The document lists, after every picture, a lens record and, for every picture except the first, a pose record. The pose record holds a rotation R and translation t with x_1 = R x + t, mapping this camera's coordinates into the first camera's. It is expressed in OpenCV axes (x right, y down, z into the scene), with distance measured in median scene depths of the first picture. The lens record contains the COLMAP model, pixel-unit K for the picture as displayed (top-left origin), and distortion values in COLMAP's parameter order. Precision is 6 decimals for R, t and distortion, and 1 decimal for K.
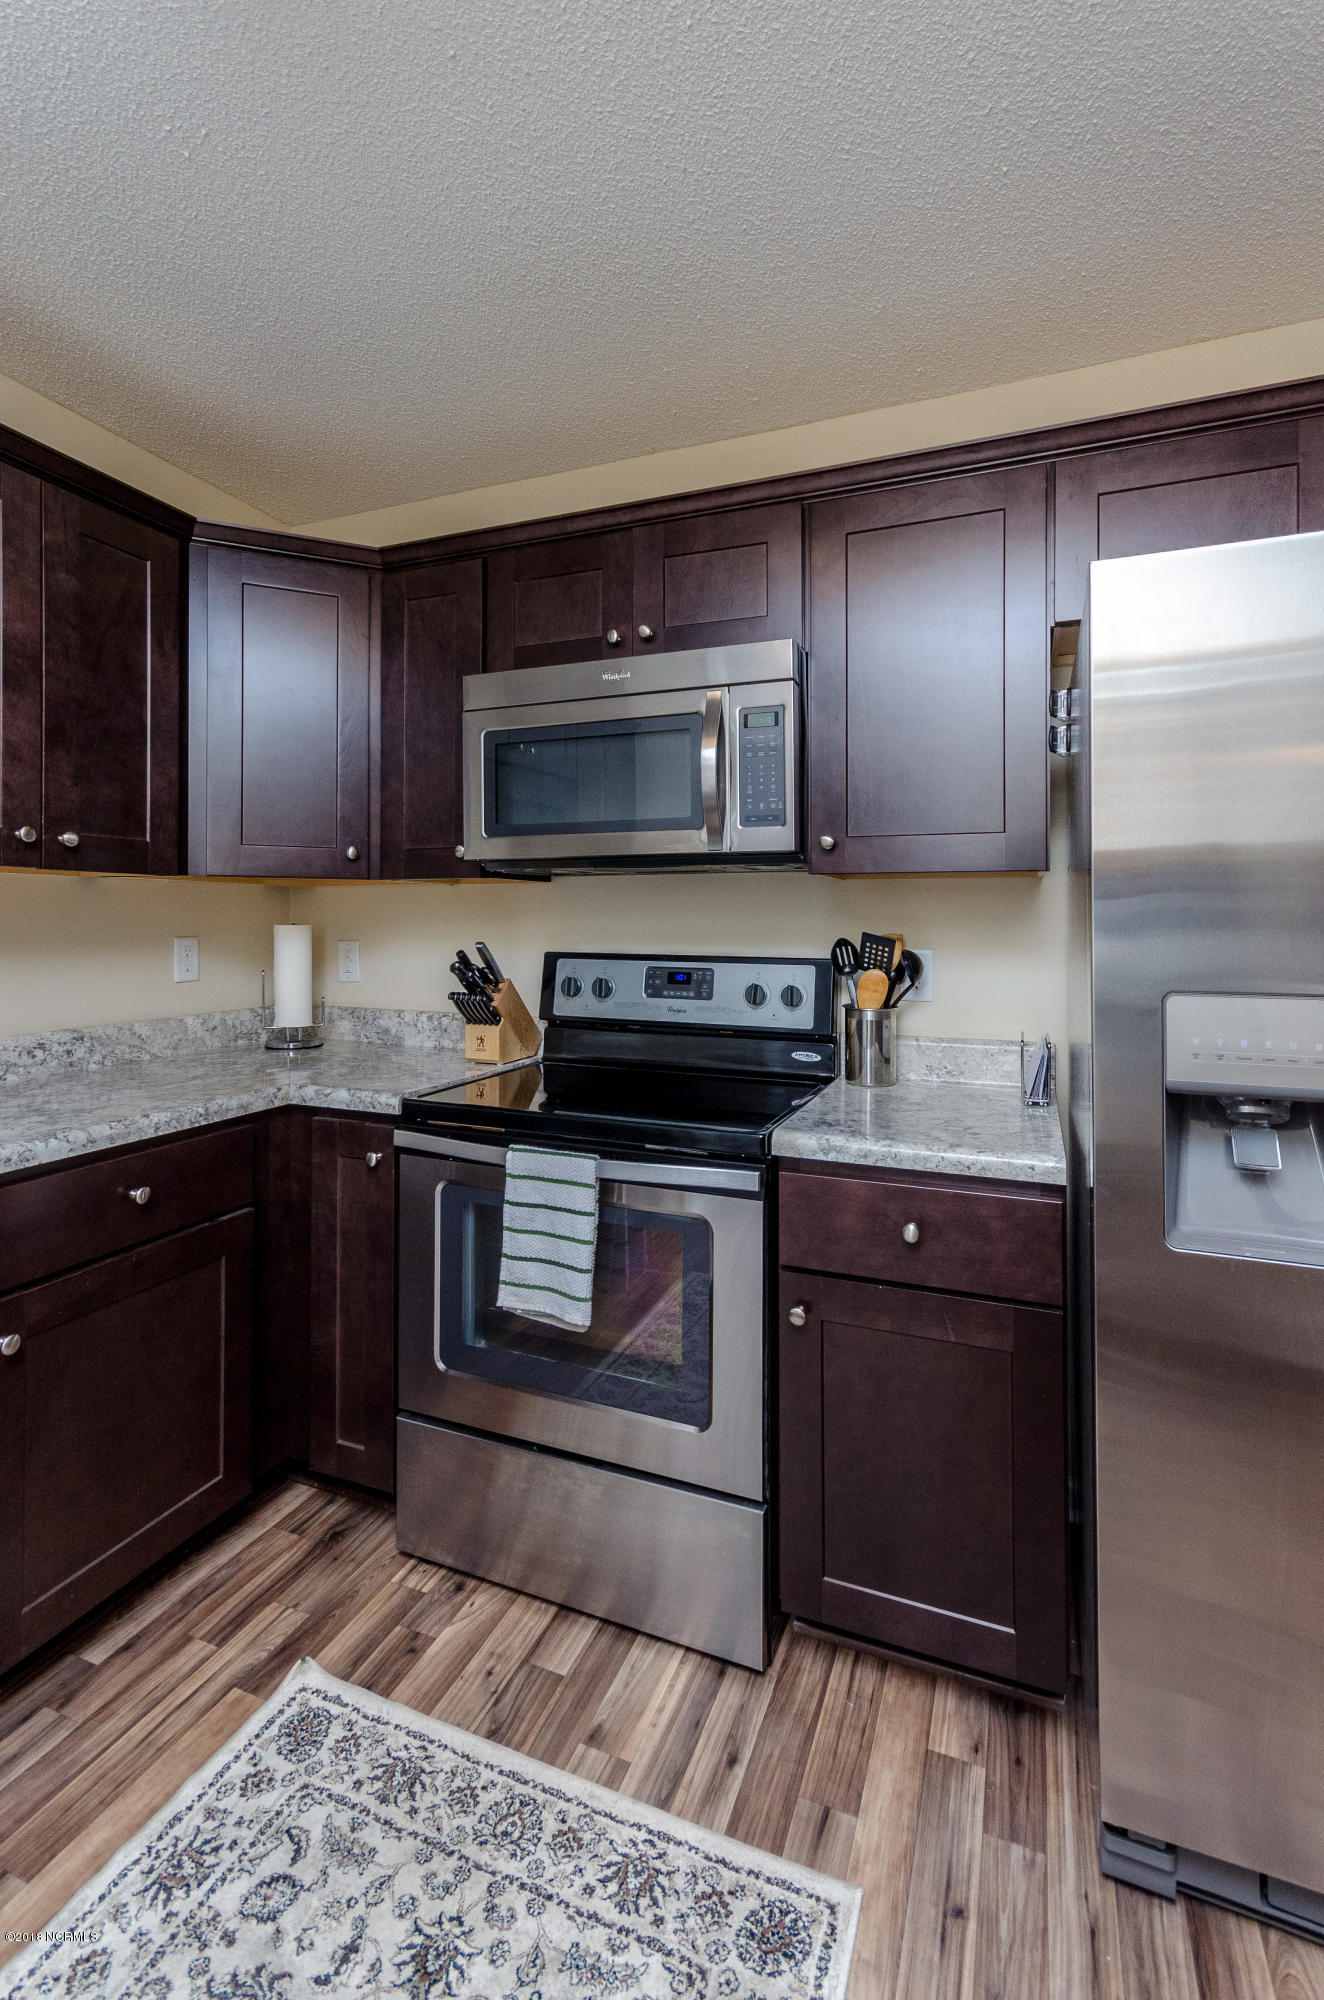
lens RADIAL K [[912.8, 0, 659.6], [0, 912.8, 911.6], [0, 0, 1]] dist [-0.001251, -0.000294]
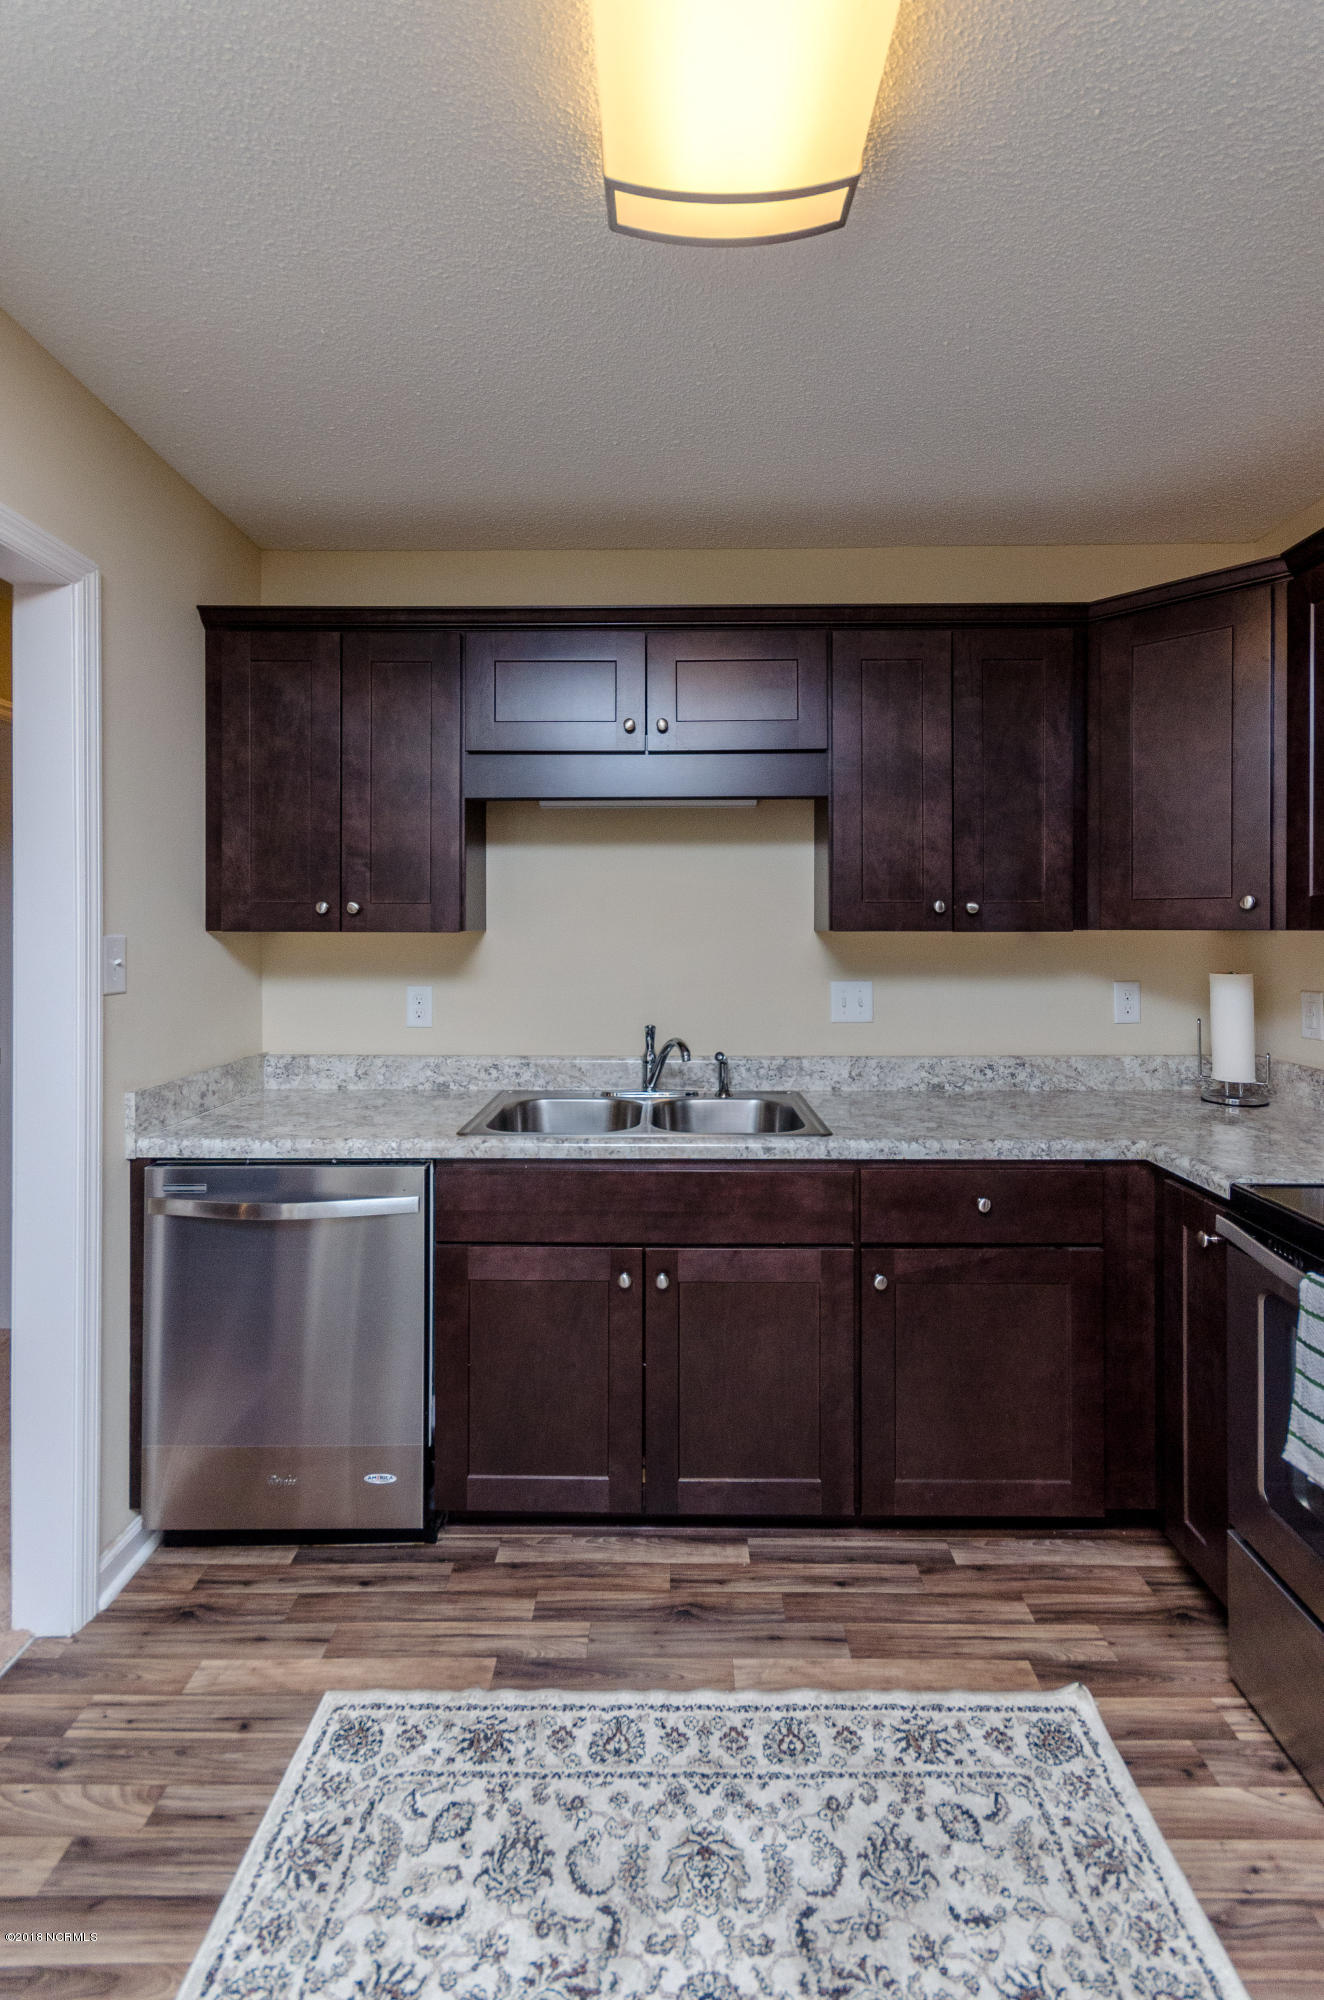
lens RADIAL K [[895.0, 0, 660.4], [0, 895.0, 931.1], [0, 0, 1]] dist [0.008543, -0.001591]
pose [[0.368439, 0.000467, -0.929652, 0.434421], [0.013705, 0.999888, 0.005934, -0.076050], [0.929551, -0.014927, 0.368391, 0.184938]]
